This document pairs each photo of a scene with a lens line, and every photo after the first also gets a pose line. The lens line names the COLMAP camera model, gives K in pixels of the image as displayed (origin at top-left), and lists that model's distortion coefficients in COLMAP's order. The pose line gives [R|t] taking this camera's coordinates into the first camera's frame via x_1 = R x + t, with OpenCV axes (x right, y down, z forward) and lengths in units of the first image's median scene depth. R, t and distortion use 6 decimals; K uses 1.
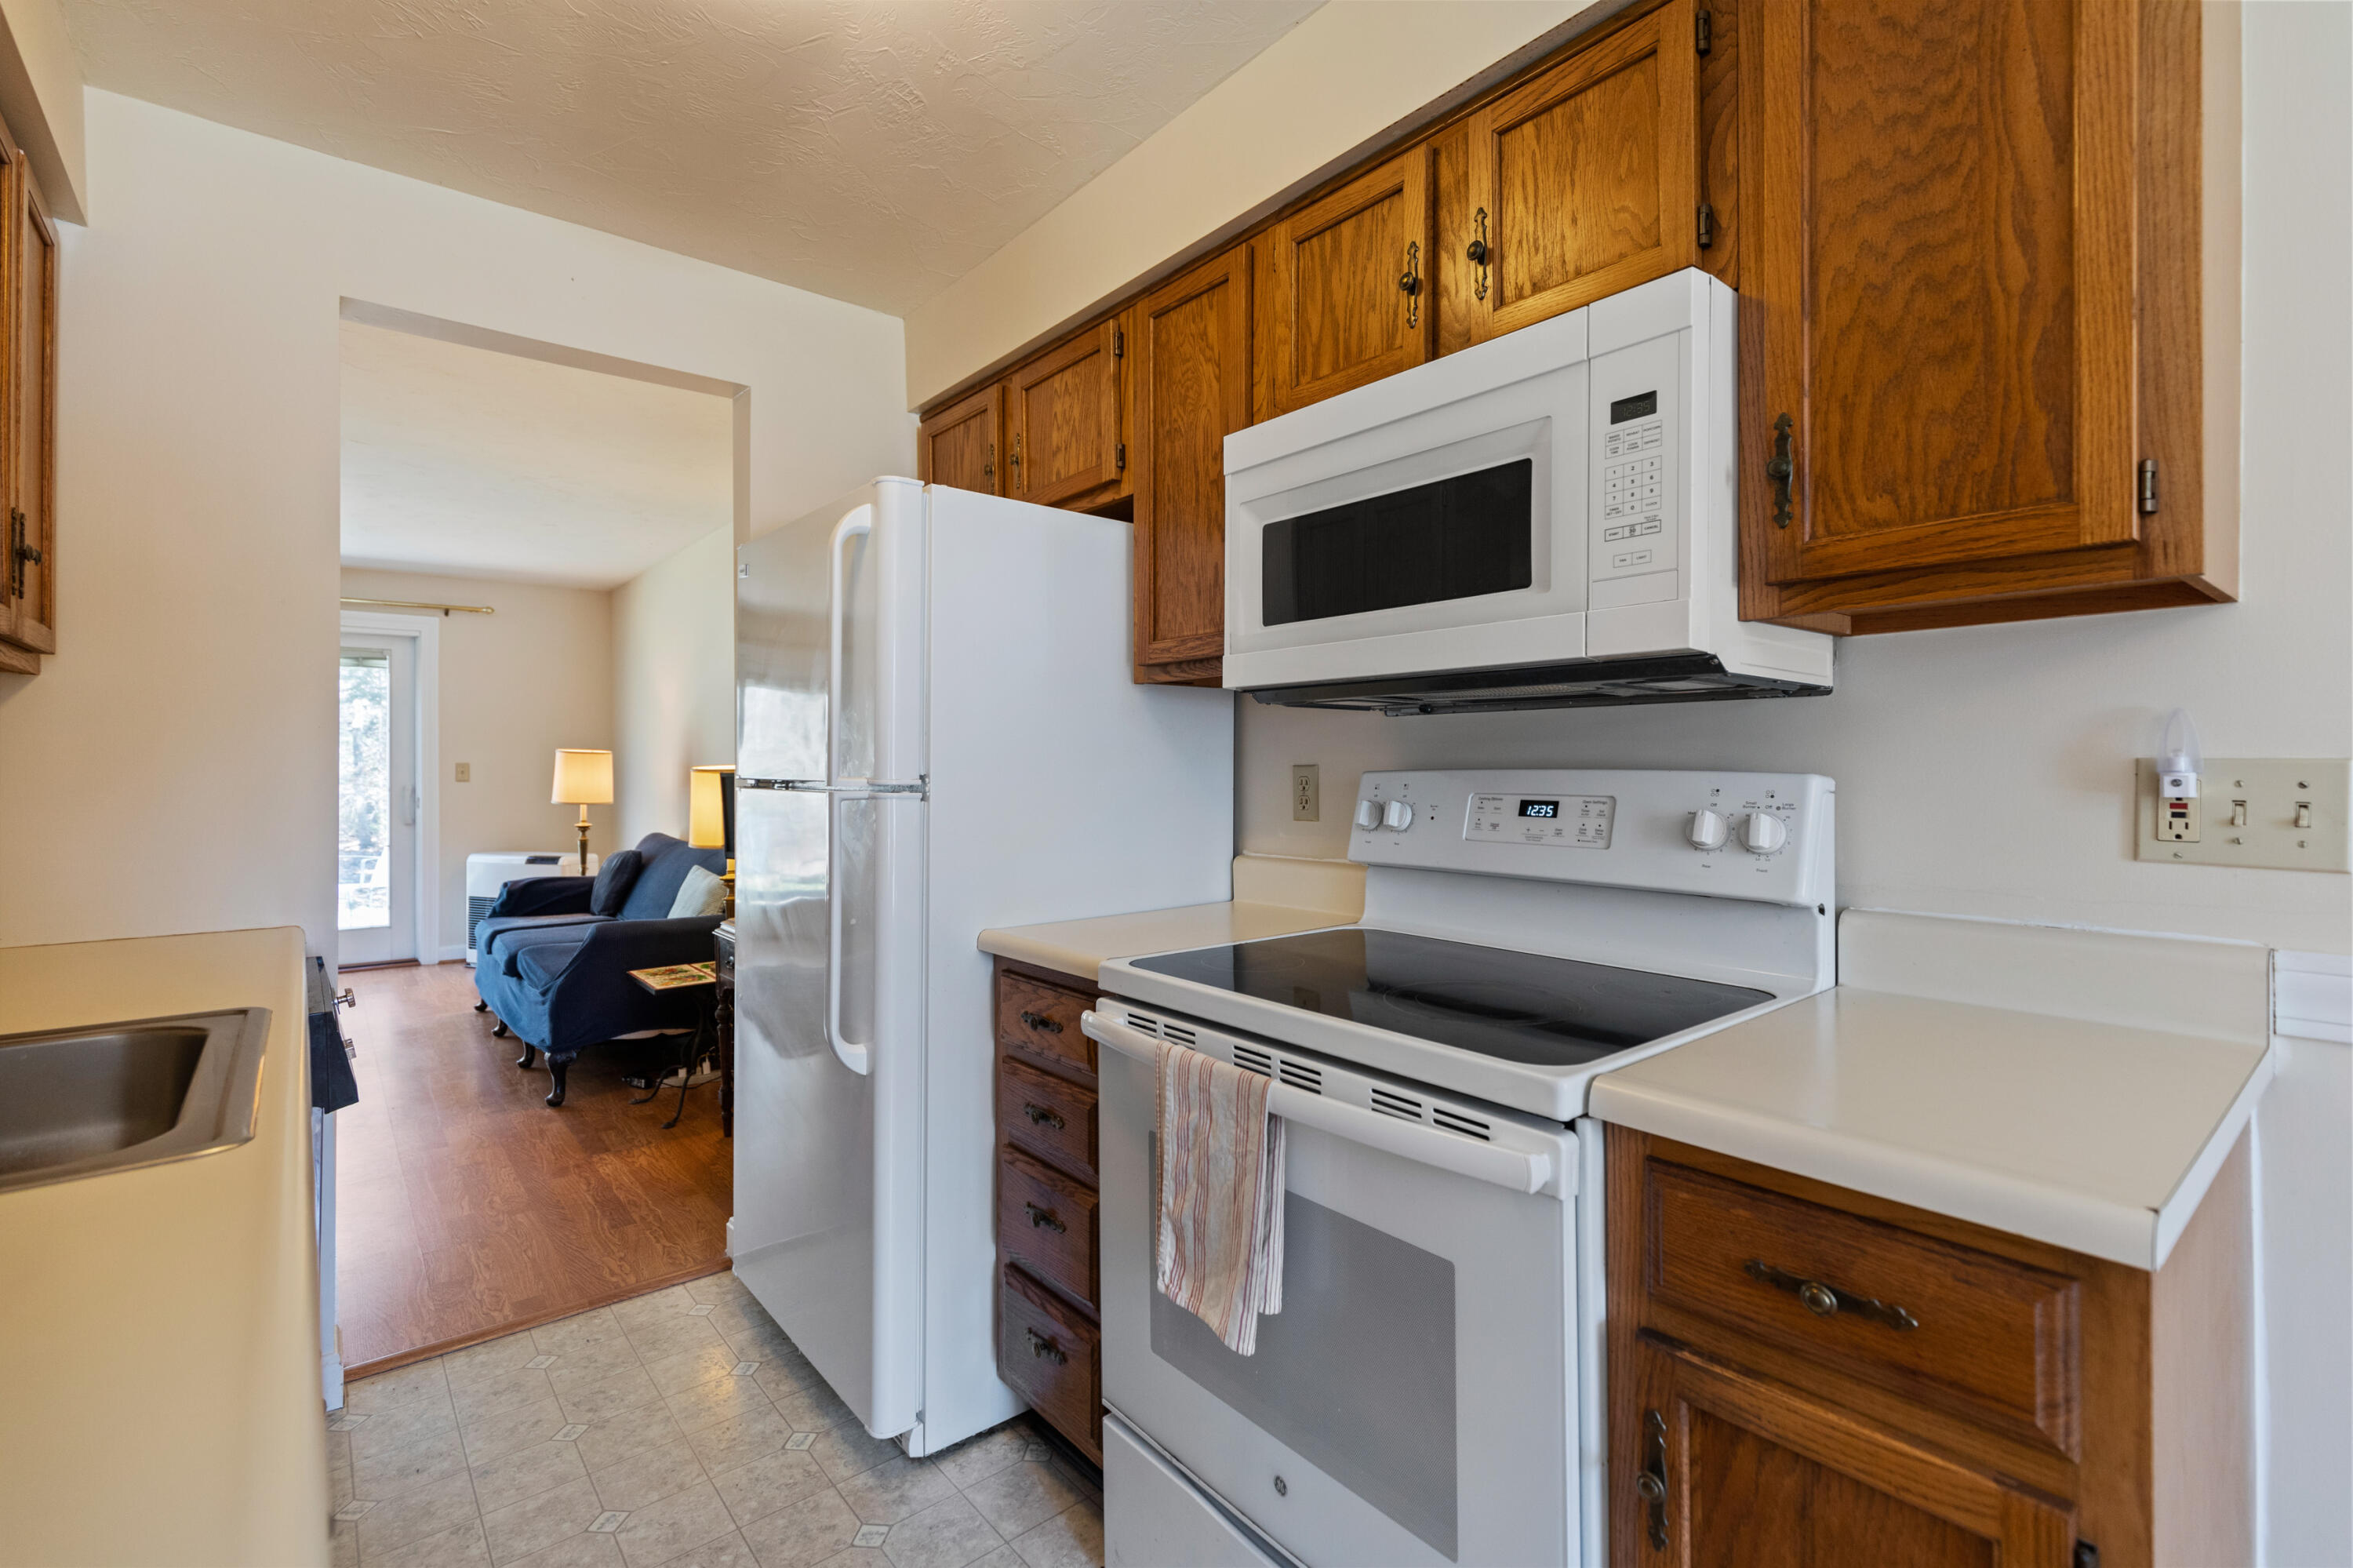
lens RADIAL K [[1056.3, 0, 1181.3], [0, 1056.3, 780.5], [0, 0, 1]] dist [0.011047, -0.000146]
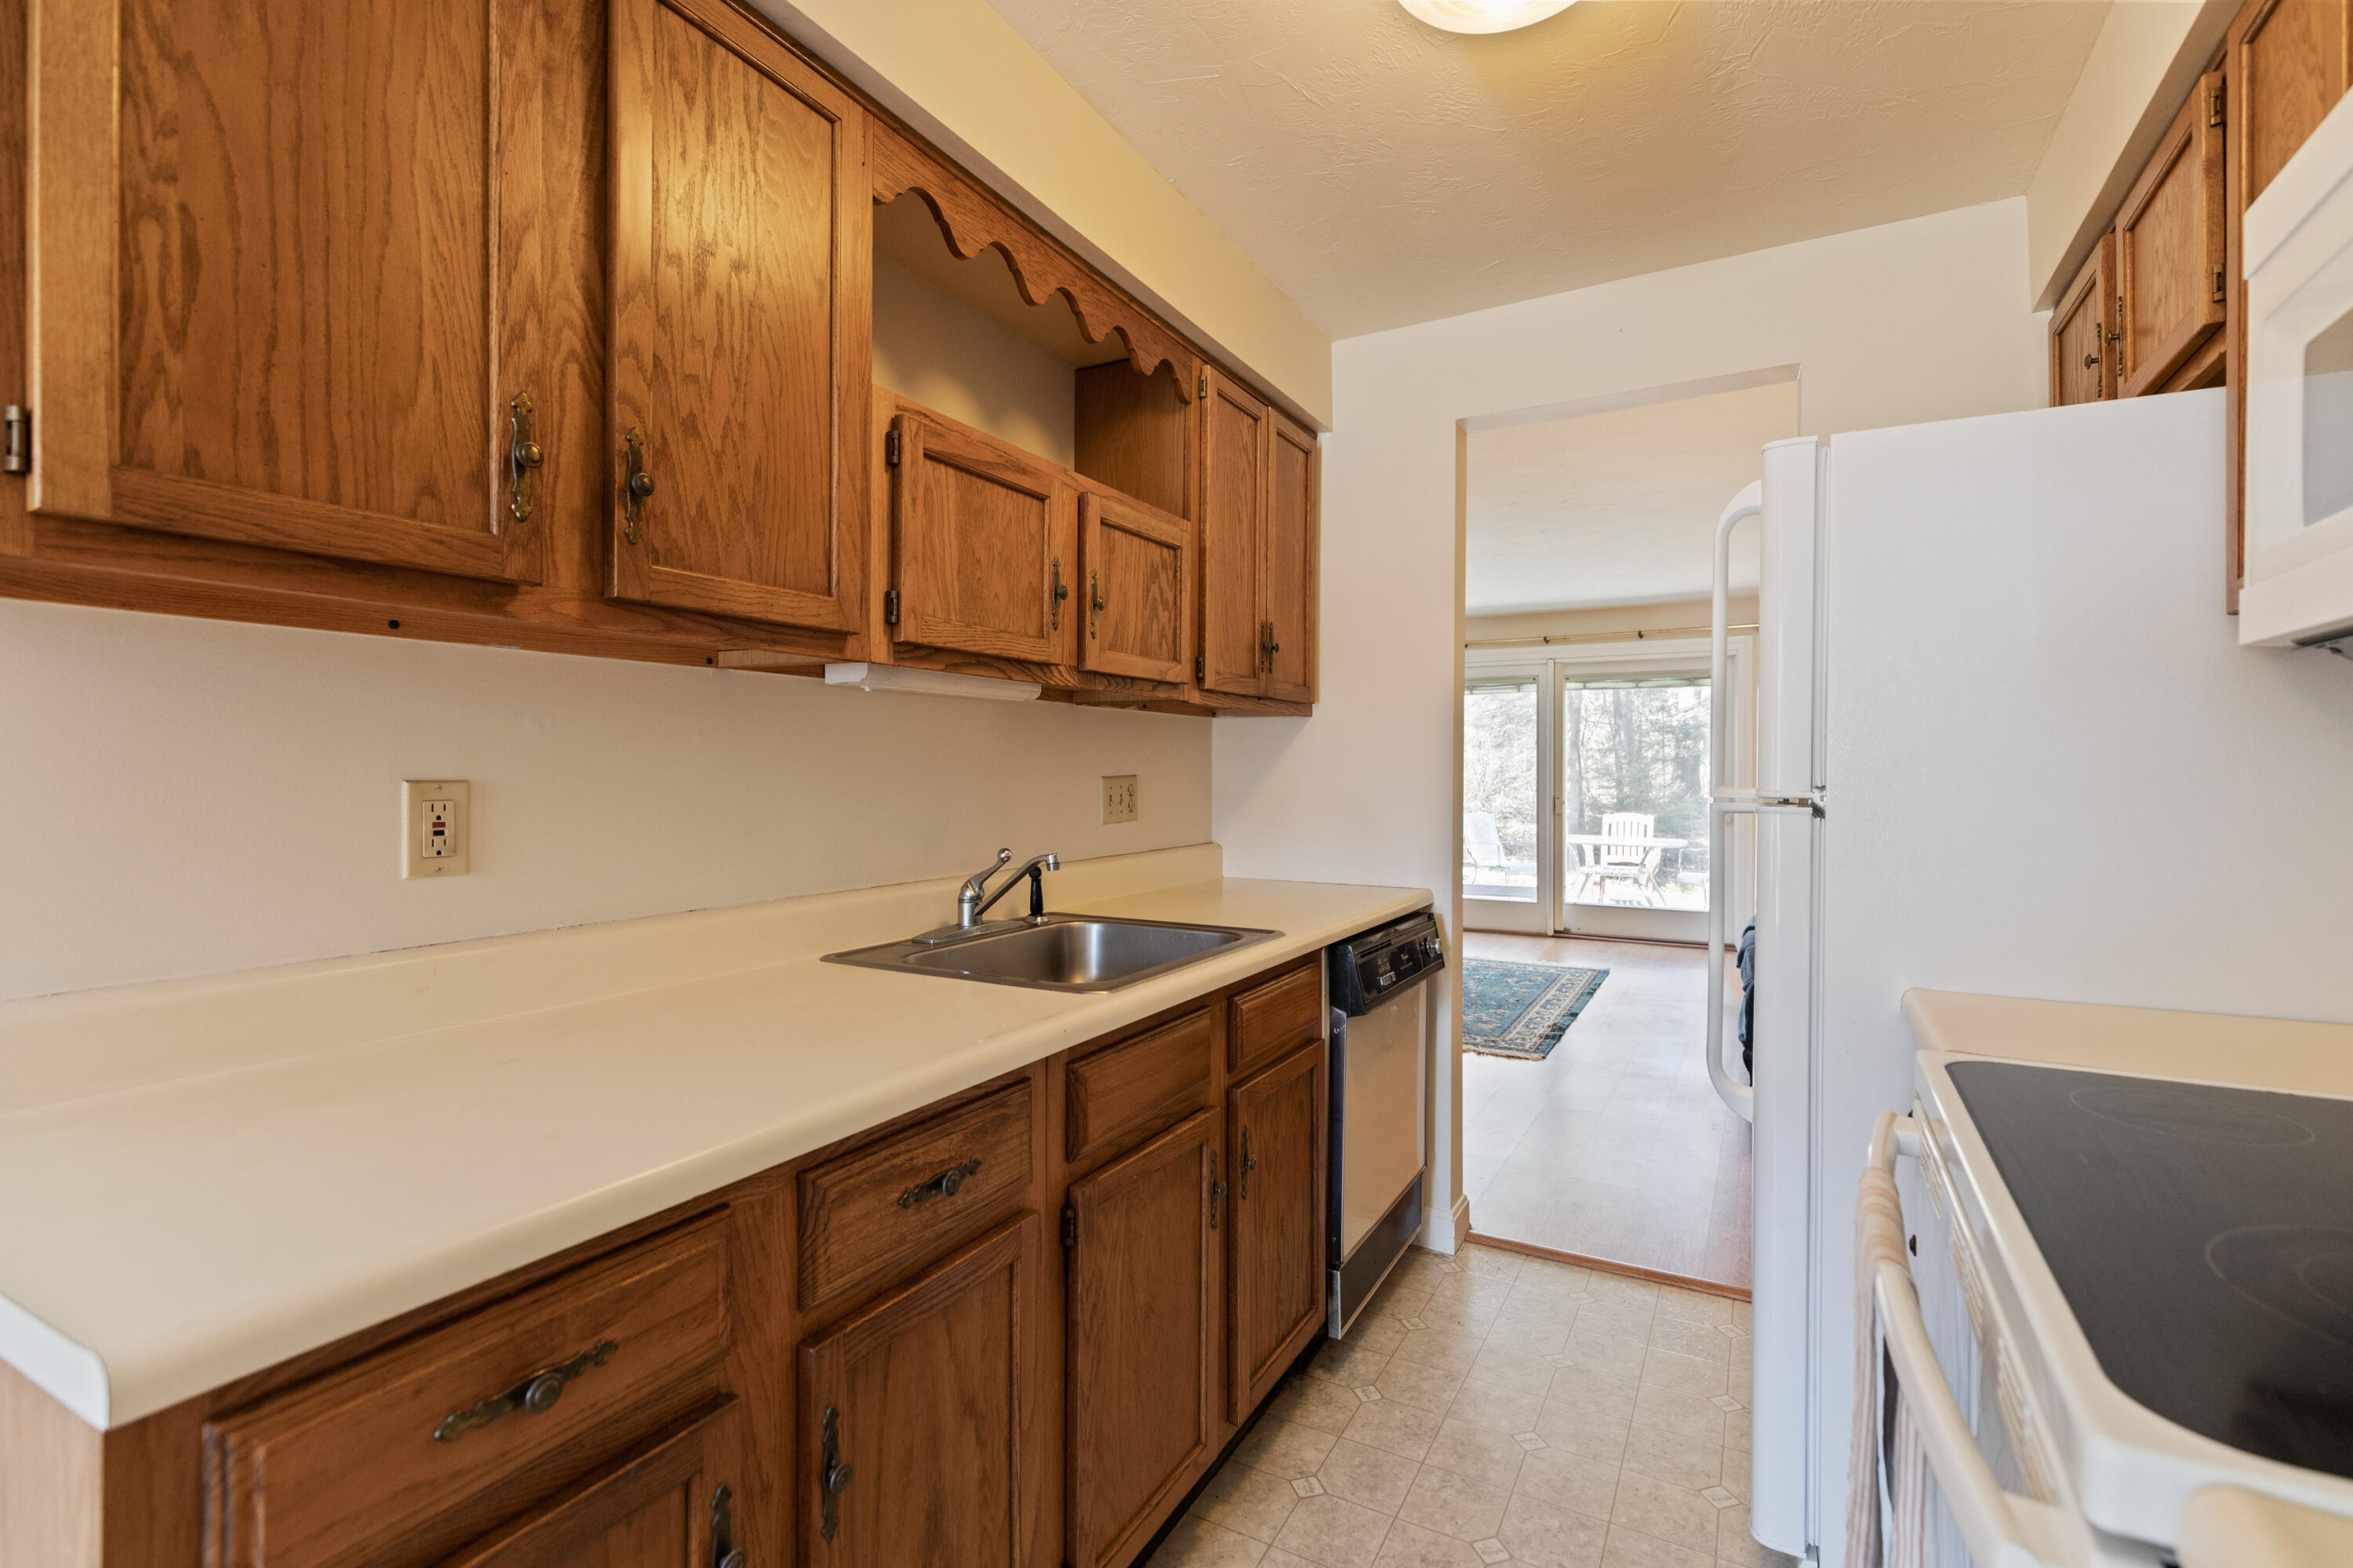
lens RADIAL K [[1061.5, 0, 1186.8], [0, 1061.5, 775.7], [0, 0, 1]] dist [0.010635, 0.000375]
pose [[0.363380, 0.004645, -0.931629, 0.368352], [-0.012653, 0.999920, 0.000051, -0.005196], [0.931555, 0.011769, 0.363410, 0.226055]]
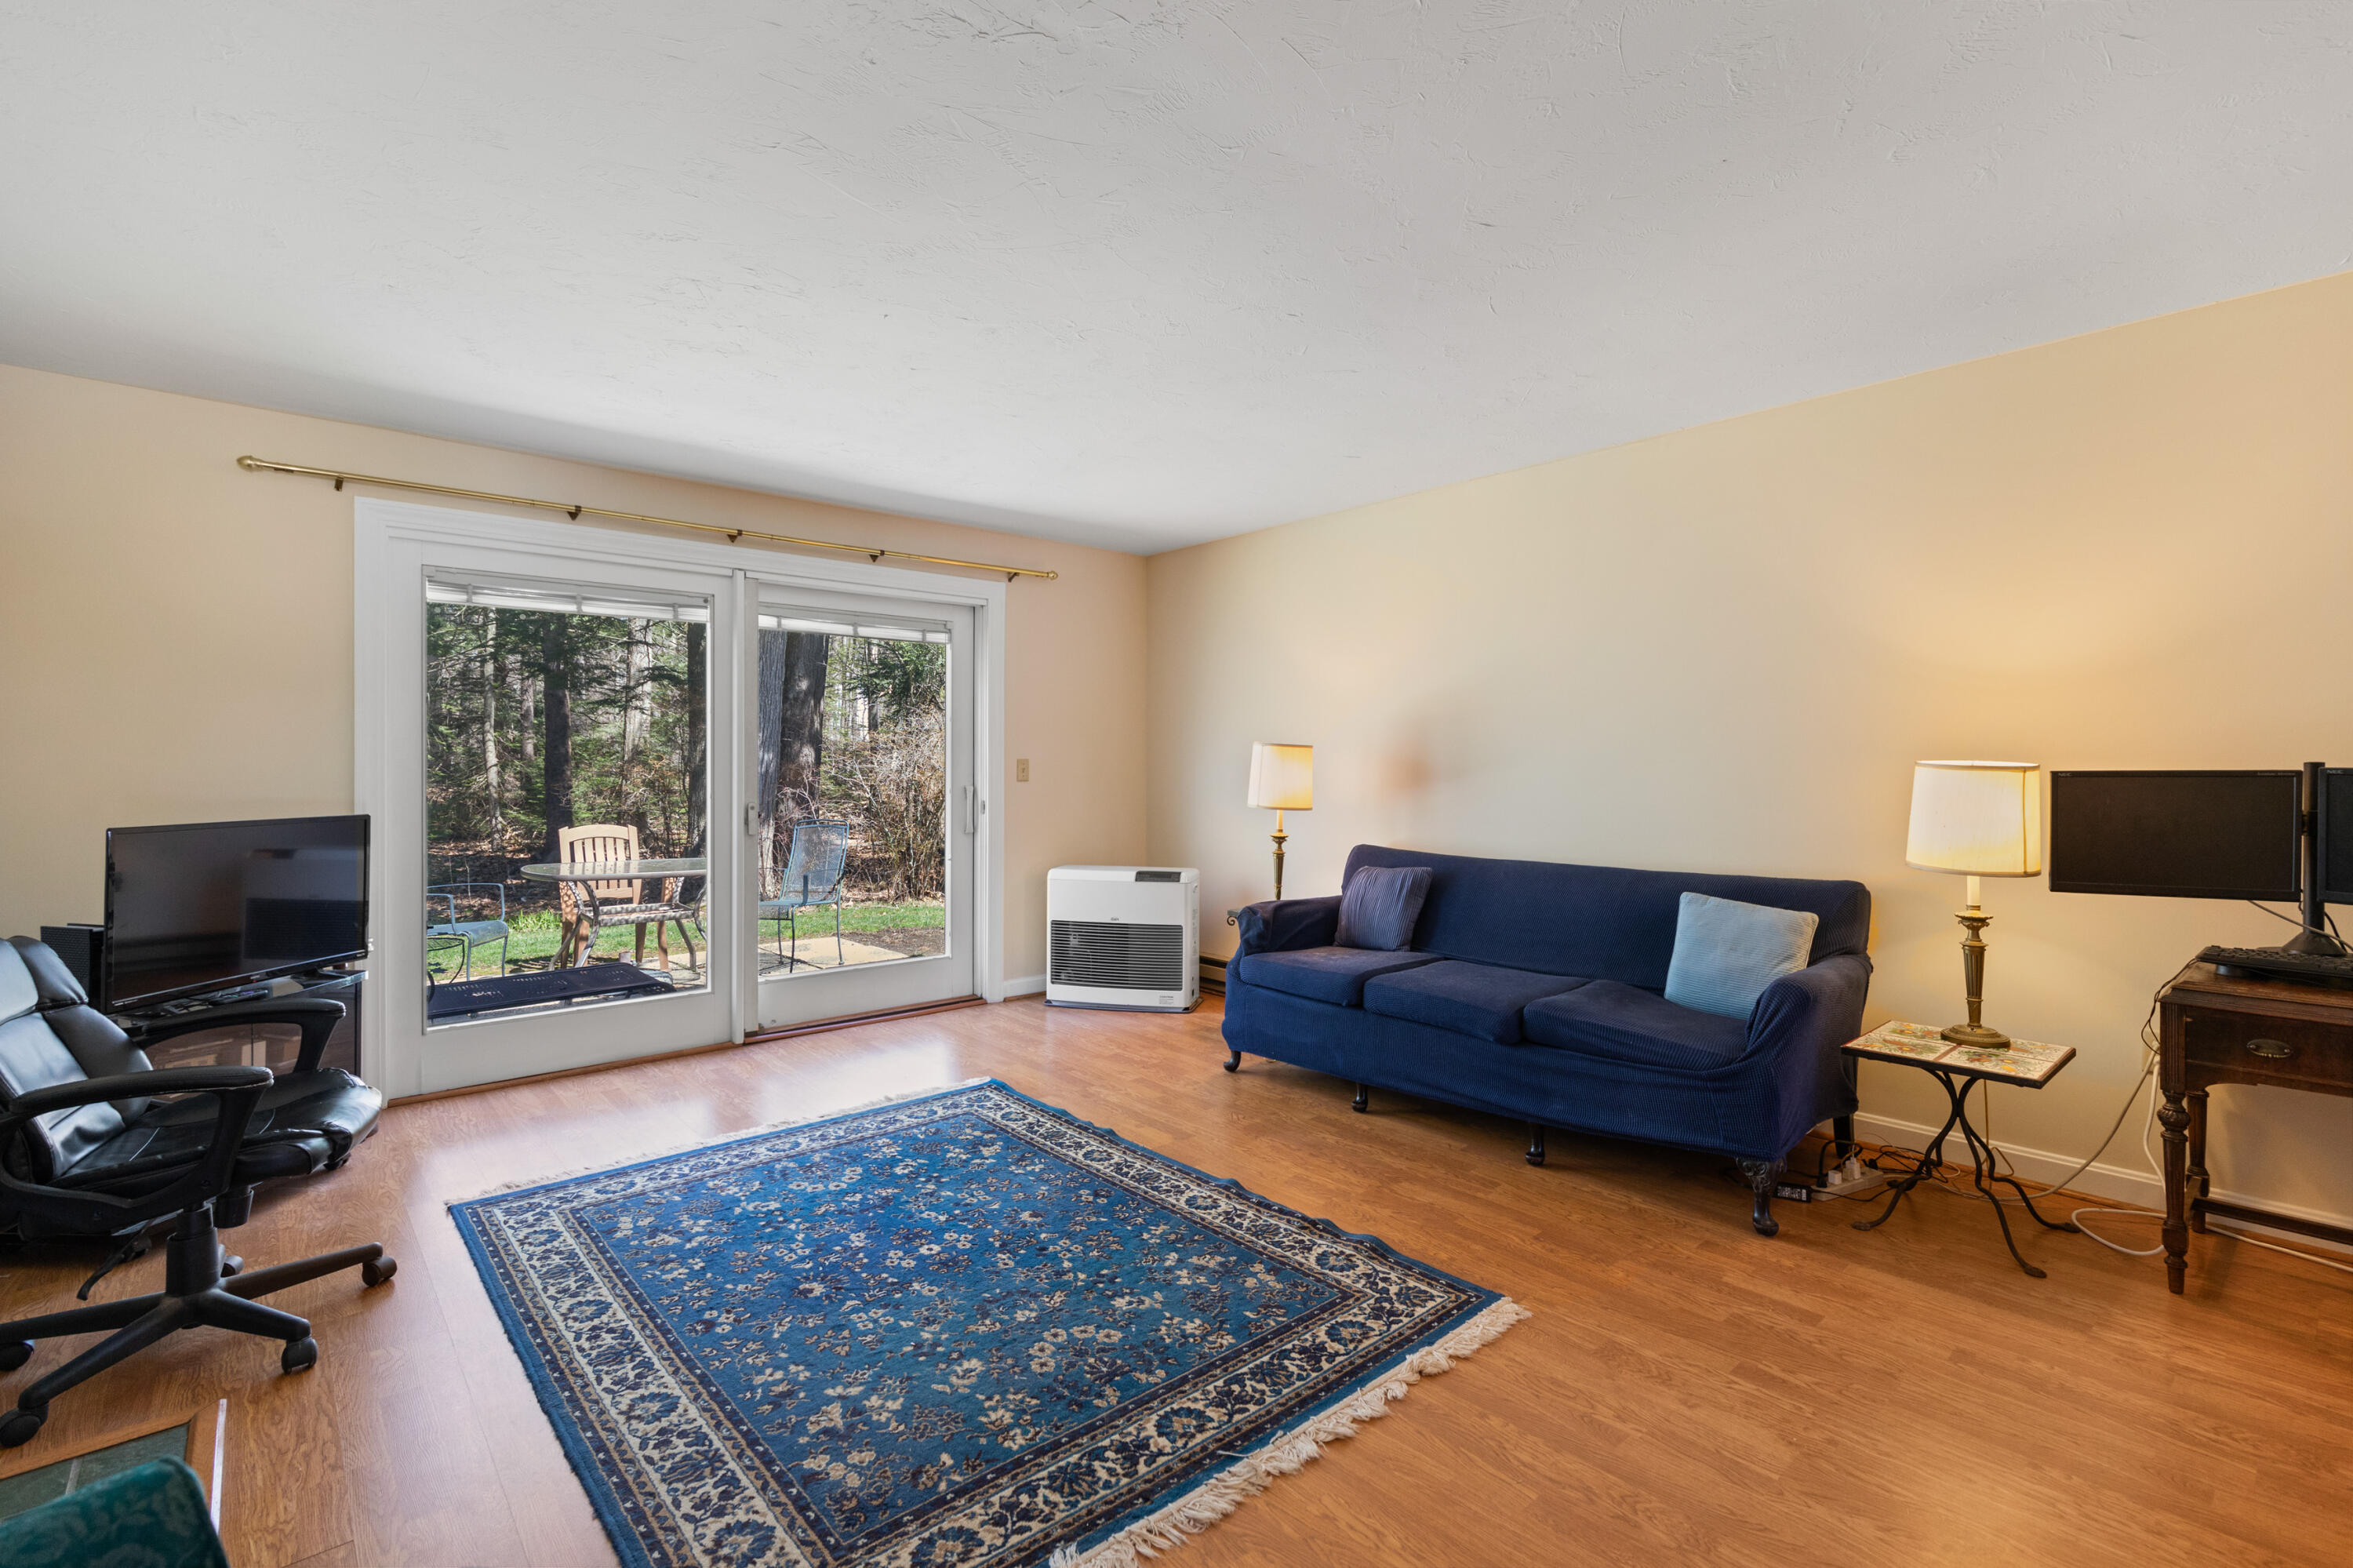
lens RADIAL K [[1056.3, 0, 1181.3], [0, 1056.3, 780.5], [0, 0, 1]] dist [0.011047, -0.000146]
pose [[0.999308, 0.000366, 0.037193, -2.091685], [-0.000492, 0.999994, 0.003375, -0.008175], [-0.037192, -0.003391, 0.999302, 0.604434]]
